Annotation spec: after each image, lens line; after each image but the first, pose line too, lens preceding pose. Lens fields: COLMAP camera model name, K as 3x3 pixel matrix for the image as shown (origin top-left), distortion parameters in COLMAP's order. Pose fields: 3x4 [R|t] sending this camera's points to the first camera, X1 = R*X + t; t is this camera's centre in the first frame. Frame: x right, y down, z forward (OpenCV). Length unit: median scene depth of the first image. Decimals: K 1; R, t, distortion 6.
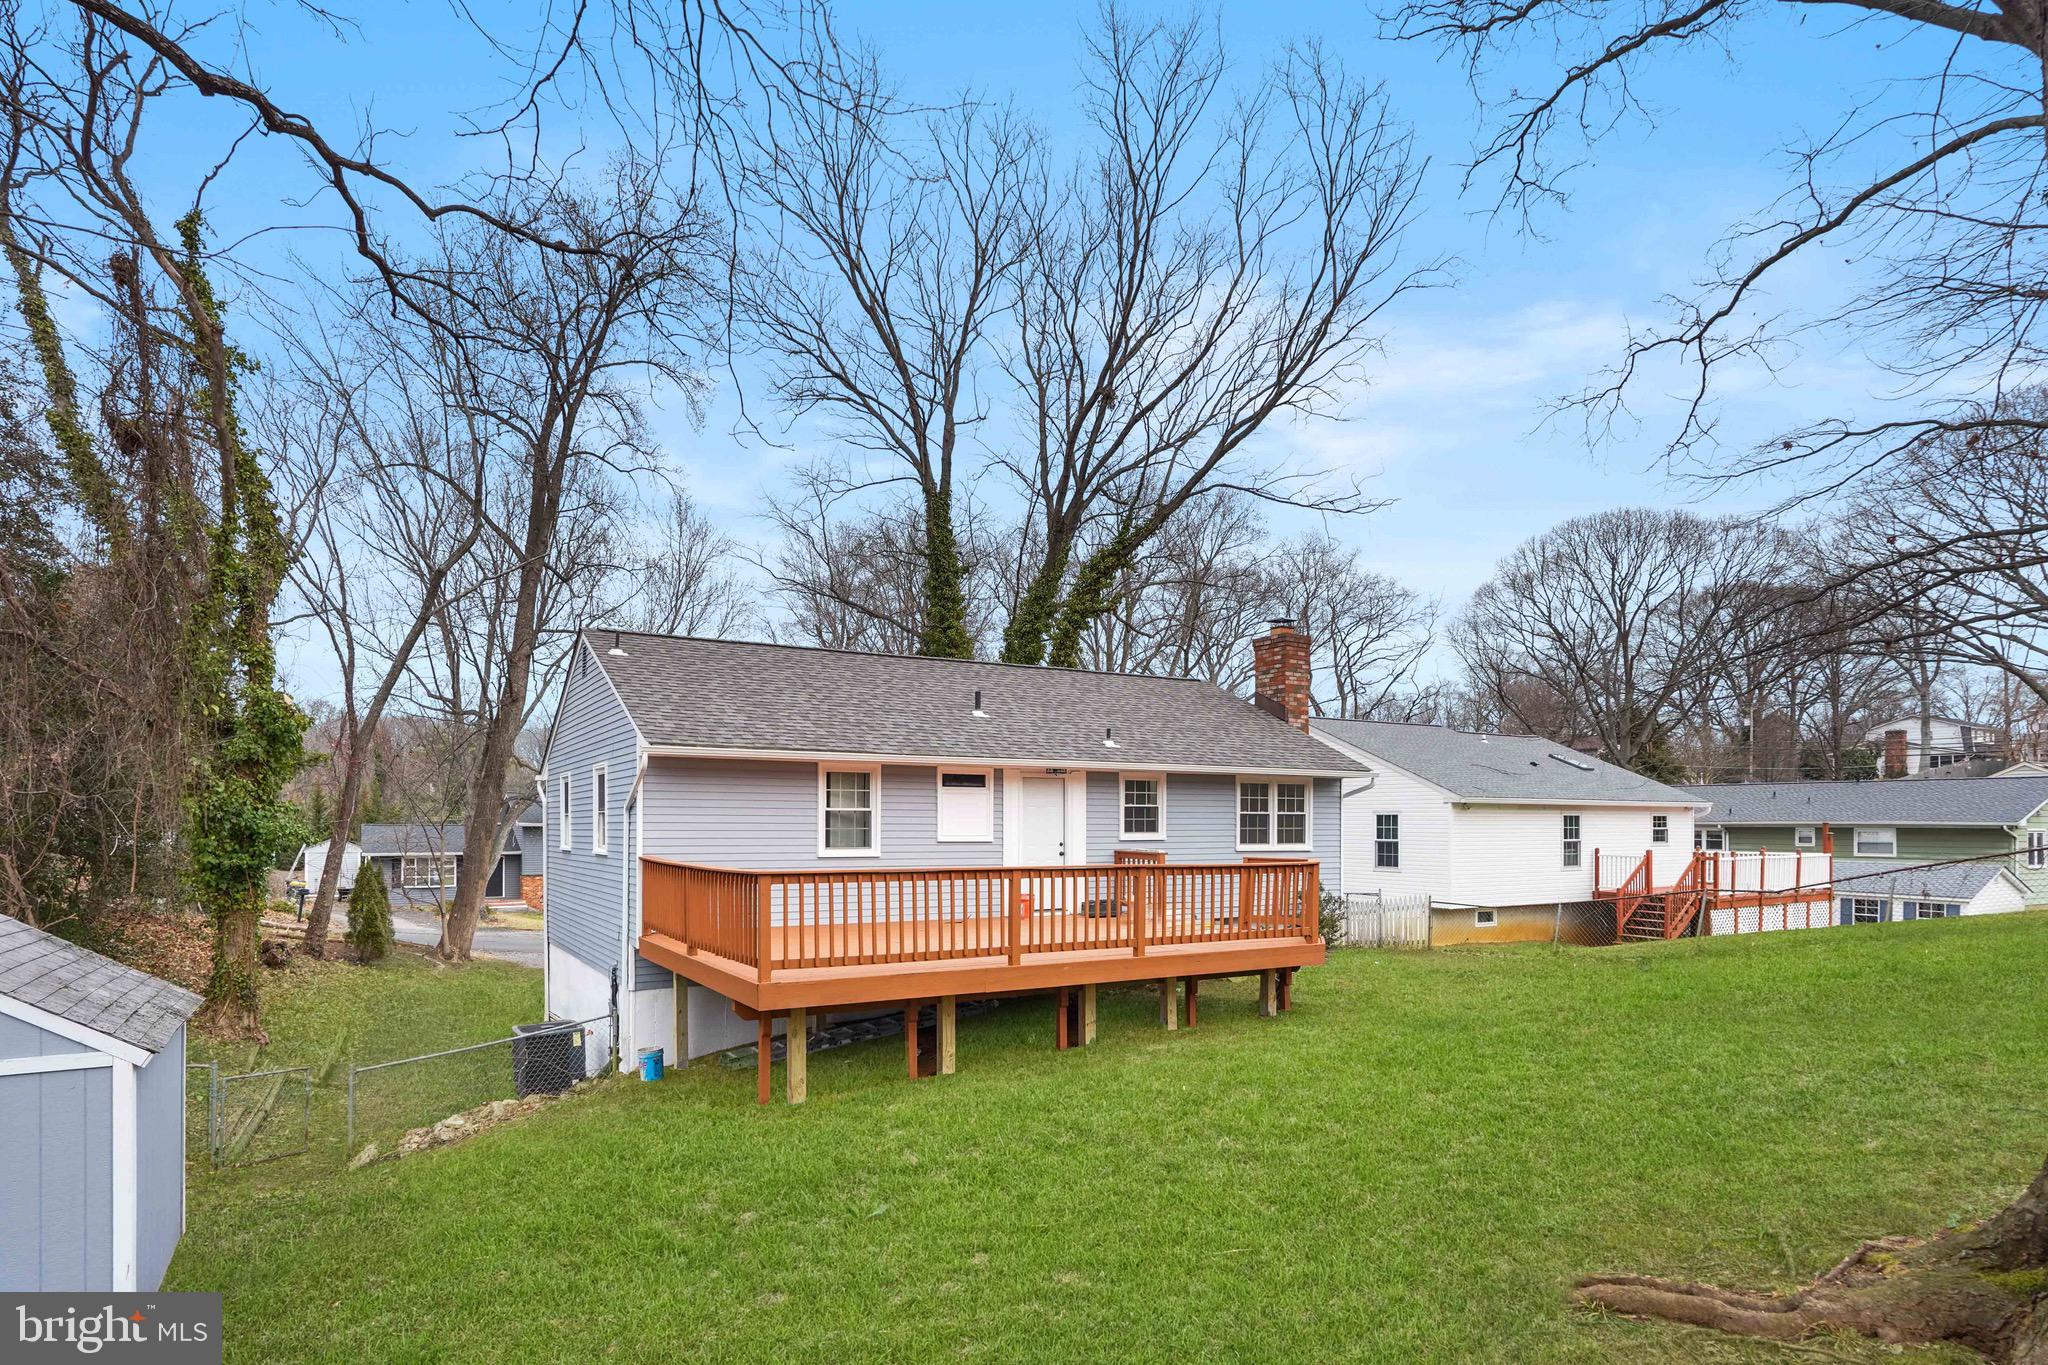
lens RADIAL K [[1120.1, 0, 1024.1], [0, 1120.1, 825.8], [0, 0, 1]] dist [-0.001163, -0.000168]
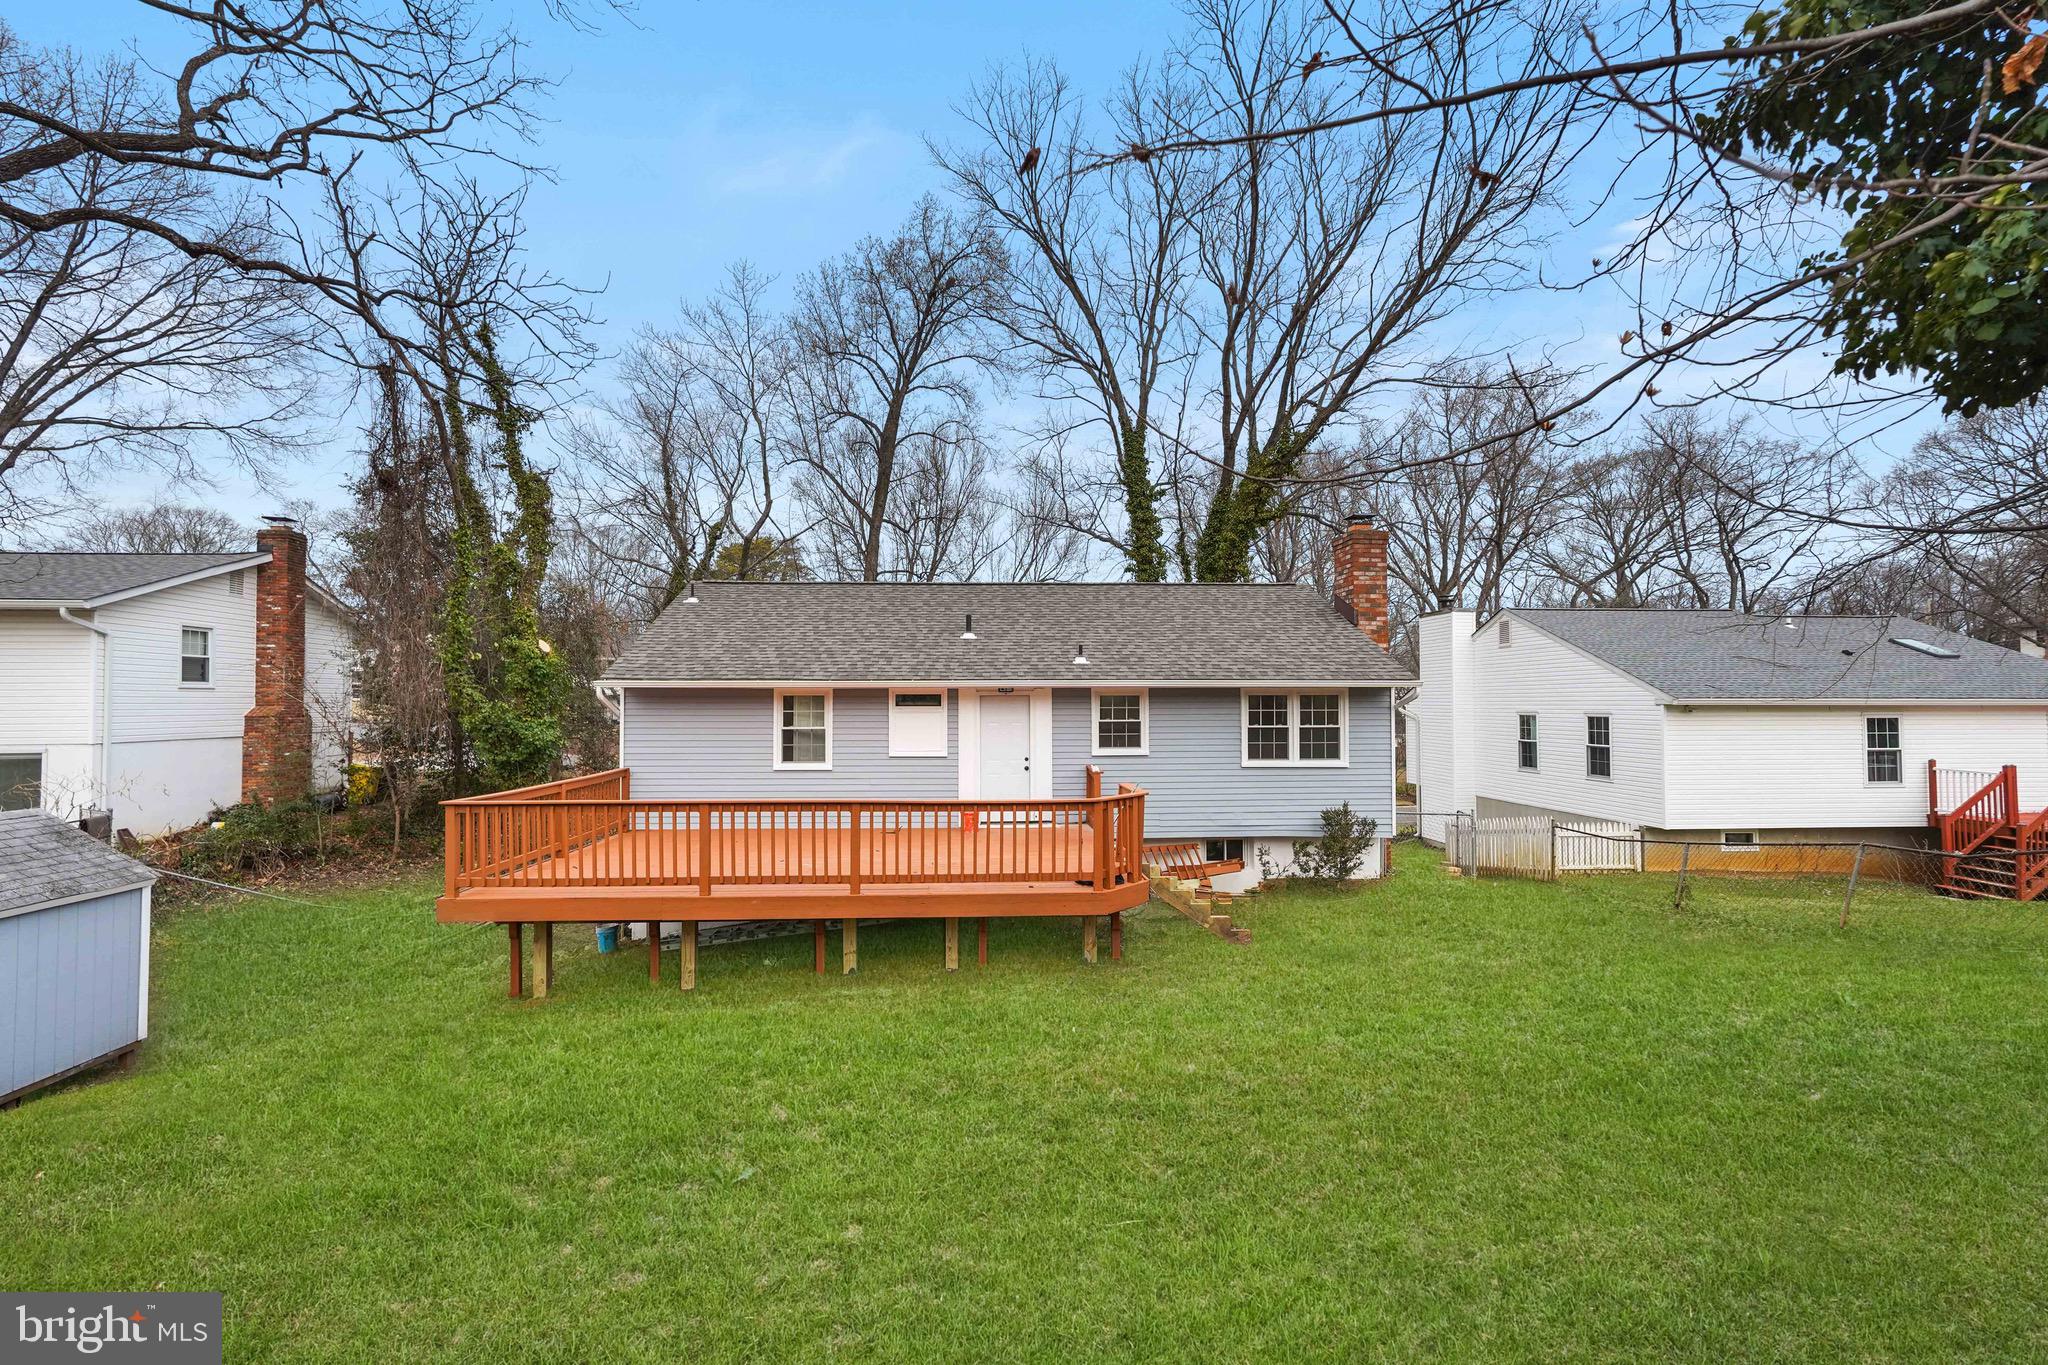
lens RADIAL K [[904.1, 0, 1017.9], [0, 904.1, 686.3], [0, 0, 1]] dist [-0.004824, 0.005414]
pose [[0.883626, -0.013040, -0.468012, 0.398075], [0.003129, 0.999754, -0.021949, -0.031094], [0.468183, 0.017930, 0.883450, 0.242549]]
